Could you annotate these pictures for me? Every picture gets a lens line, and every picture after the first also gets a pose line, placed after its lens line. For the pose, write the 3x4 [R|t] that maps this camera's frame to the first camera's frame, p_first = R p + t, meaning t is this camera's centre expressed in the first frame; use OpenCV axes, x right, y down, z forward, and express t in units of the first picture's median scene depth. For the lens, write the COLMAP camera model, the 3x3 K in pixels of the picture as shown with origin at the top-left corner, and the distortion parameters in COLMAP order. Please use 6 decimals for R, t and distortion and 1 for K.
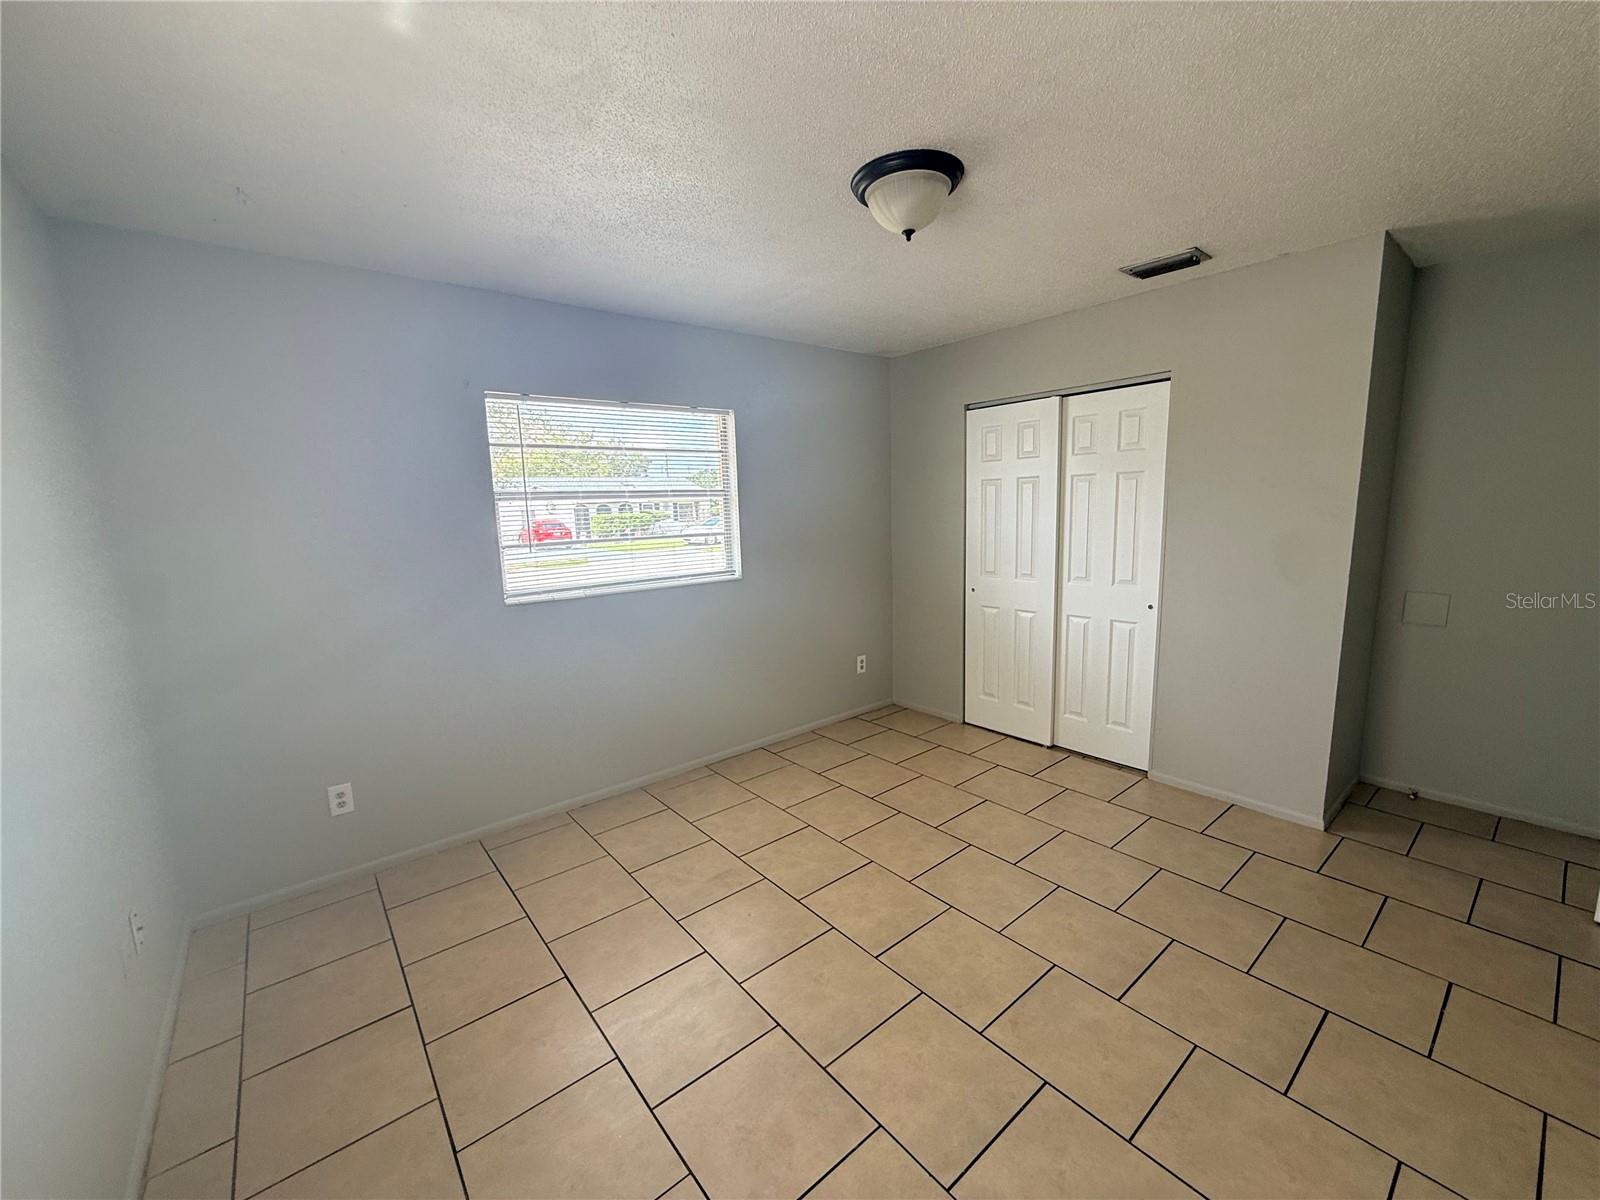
lens RADIAL K [[635.9, 0, 795.4], [0, 635.9, 603.1], [0, 0, 1]] dist [-0.001260, 0.000214]
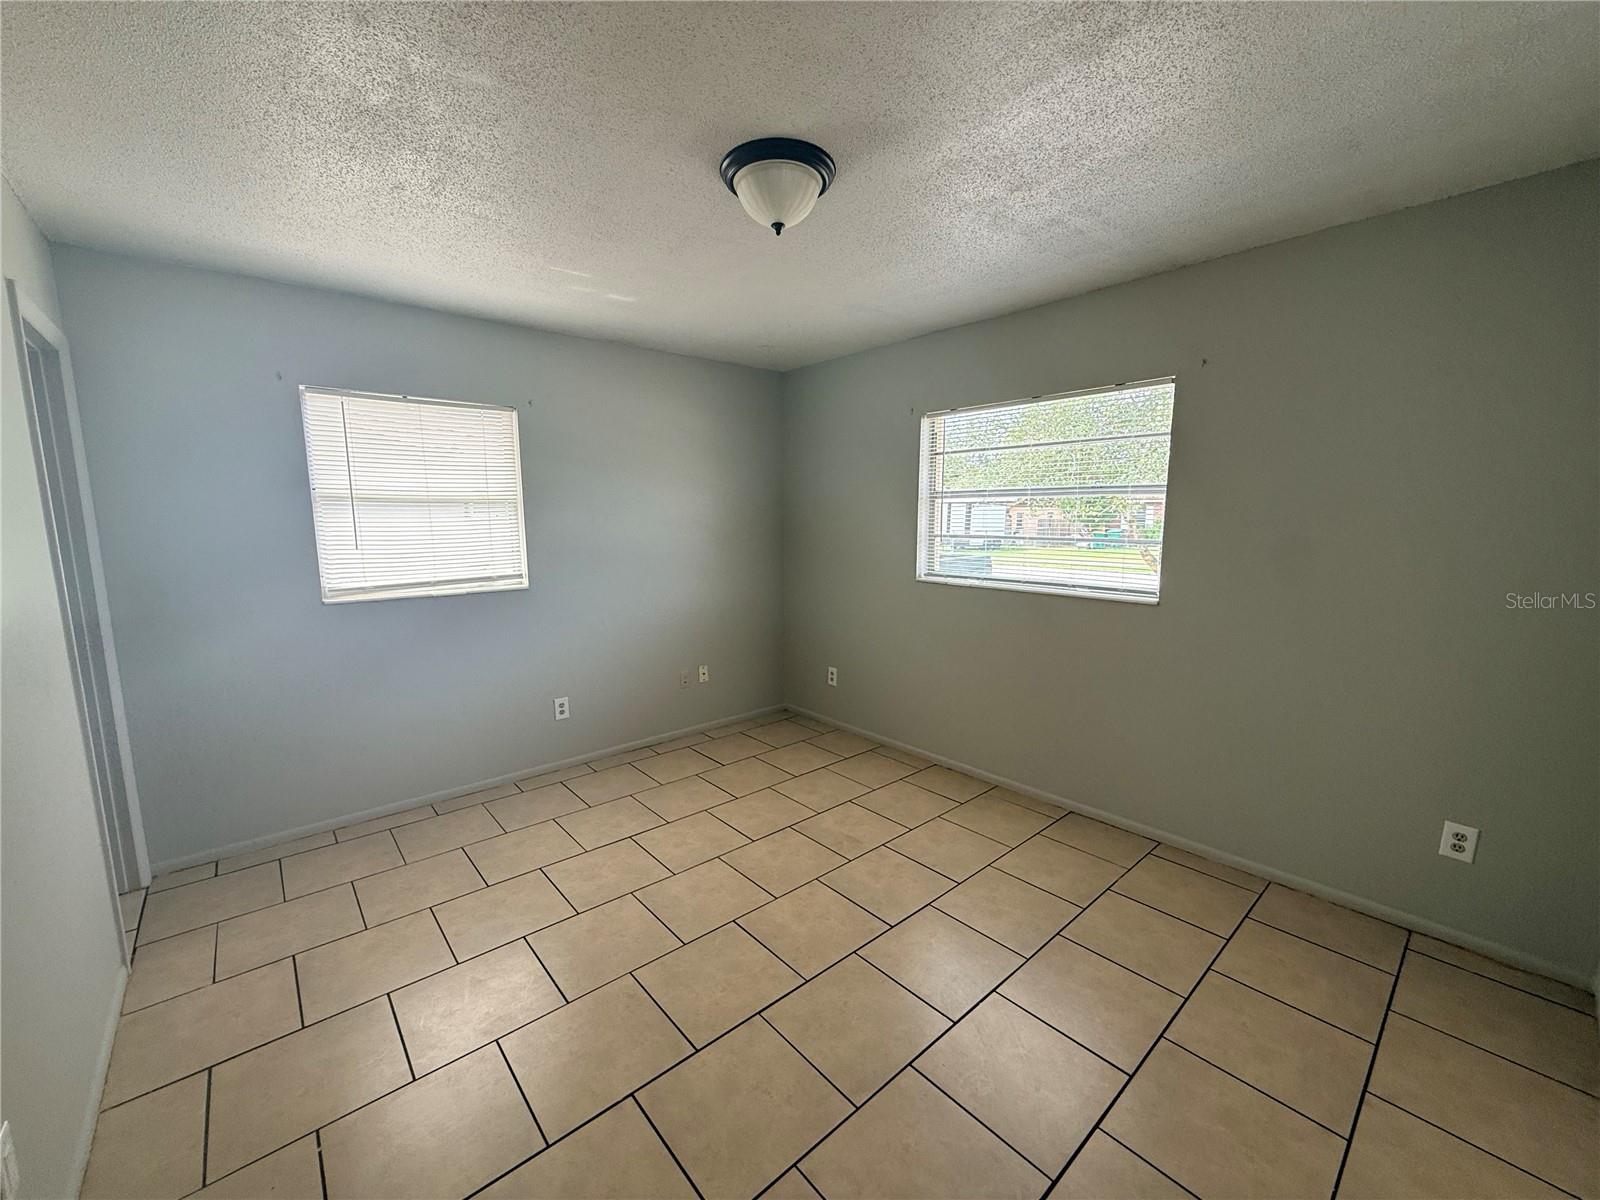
lens RADIAL K [[635.9, 0, 795.4], [0, 635.9, 603.1], [0, 0, 1]] dist [-0.001260, 0.000214]
pose [[0.030968, 0.169200, -0.985095, 0.735731], [-0.150818, 0.975075, 0.162738, -0.112687], [0.988076, 0.143530, 0.055715, 0.635647]]
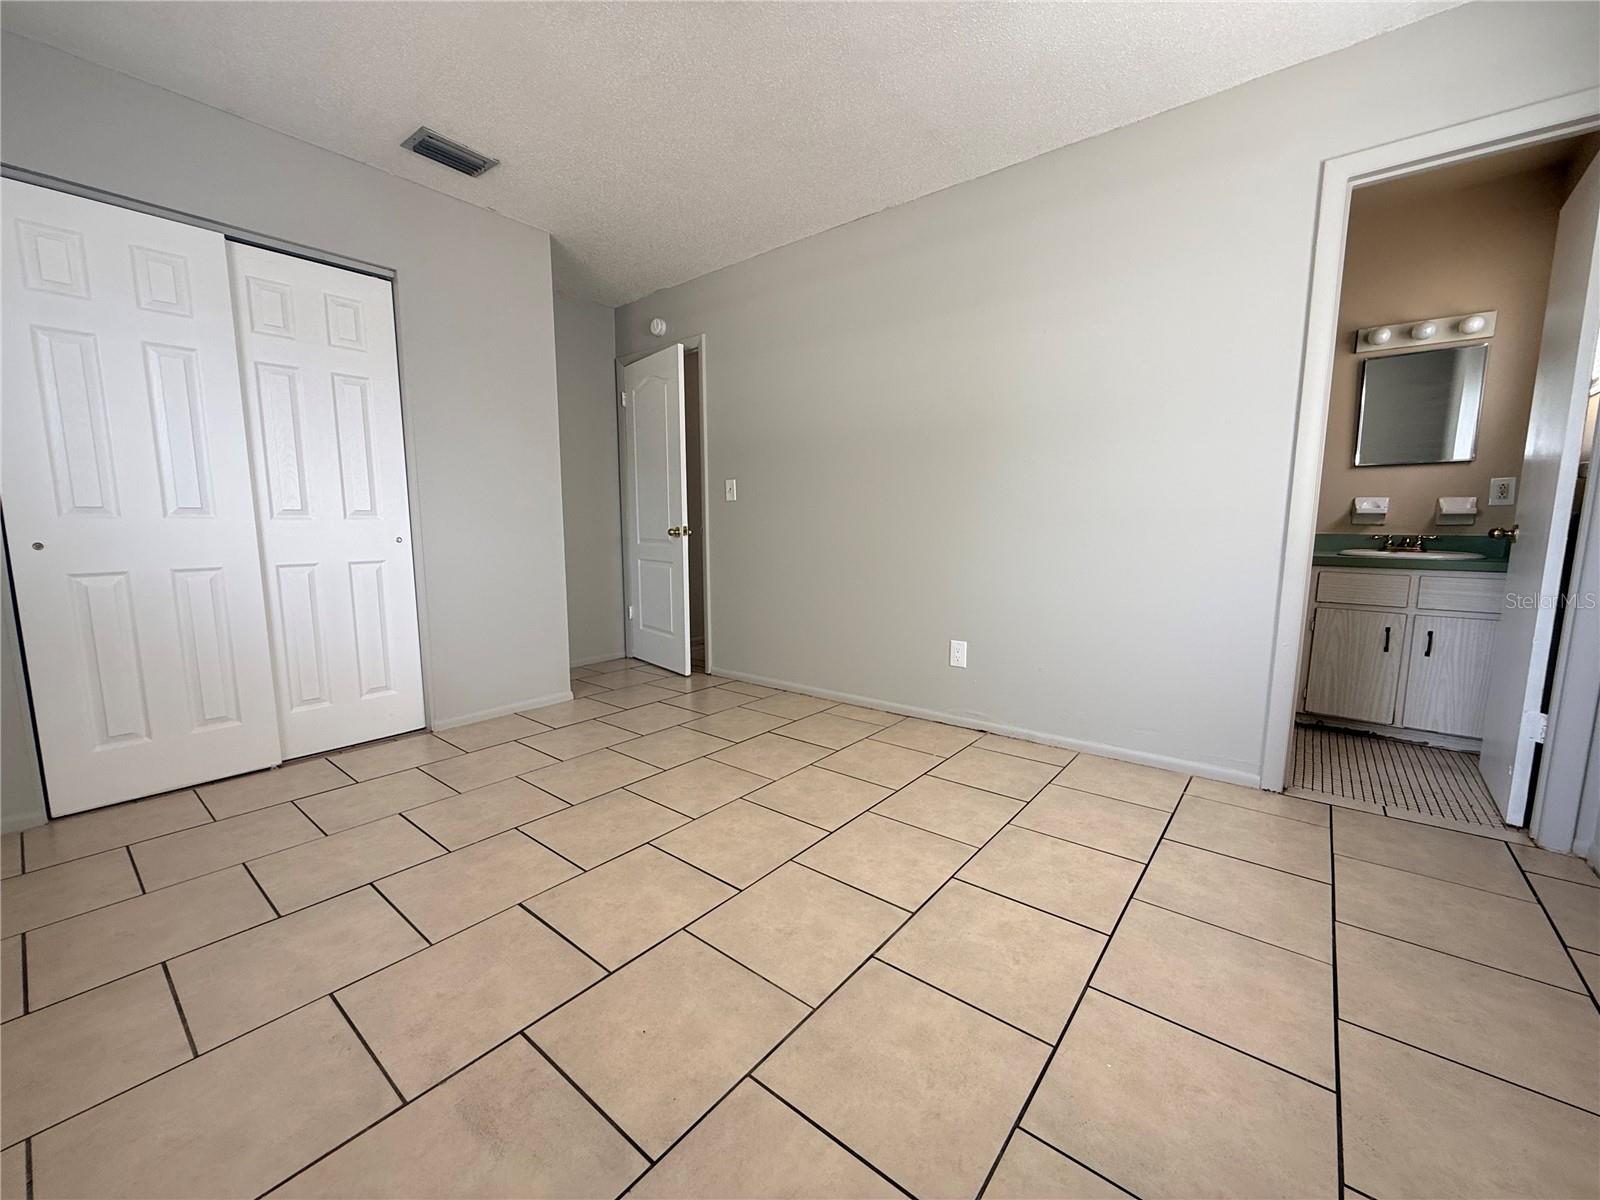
lens RADIAL K [[635.9, 0, 795.4], [0, 635.9, 603.1], [0, 0, 1]] dist [-0.001260, 0.000214]
pose [[-0.200544, -0.089286, 0.975608, -0.423022], [0.160957, 0.979303, 0.122710, 0.073707], [-0.966372, 0.181640, -0.182022, 0.667810]]
